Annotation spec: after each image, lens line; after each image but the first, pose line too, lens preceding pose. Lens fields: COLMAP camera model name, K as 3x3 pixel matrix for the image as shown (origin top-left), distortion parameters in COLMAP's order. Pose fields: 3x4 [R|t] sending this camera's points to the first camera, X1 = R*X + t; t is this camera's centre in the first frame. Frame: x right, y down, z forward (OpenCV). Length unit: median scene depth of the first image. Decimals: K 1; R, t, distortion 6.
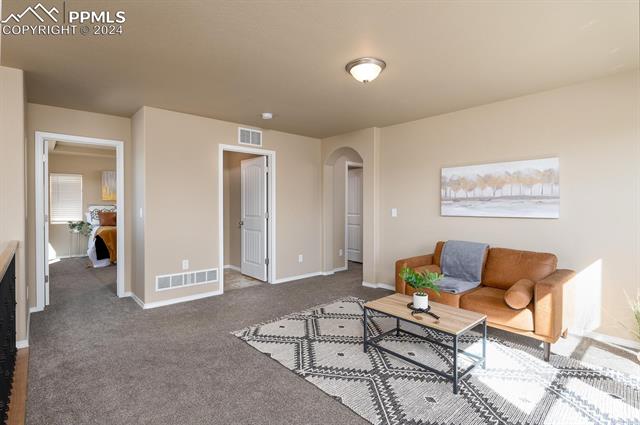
lens RADIAL K [[318.1, 0, 321.7], [0, 318.1, 200.1], [0, 0, 1]] dist [0.001865, 0.000092]
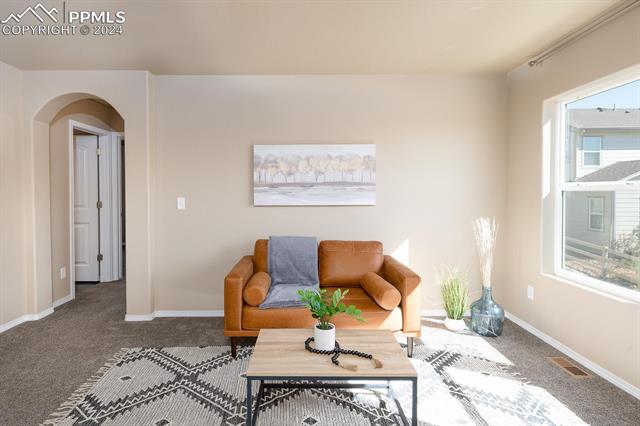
lens RADIAL K [[340.8, 0, 319.7], [0, 340.8, 192.9], [0, 0, 1]] dist [0.000836, -0.000425]
pose [[0.669014, -0.003283, 0.743242, -0.156474], [-0.009606, 0.999869, 0.013063, 0.005892], [-0.743188, -0.015879, 0.668895, 0.373265]]
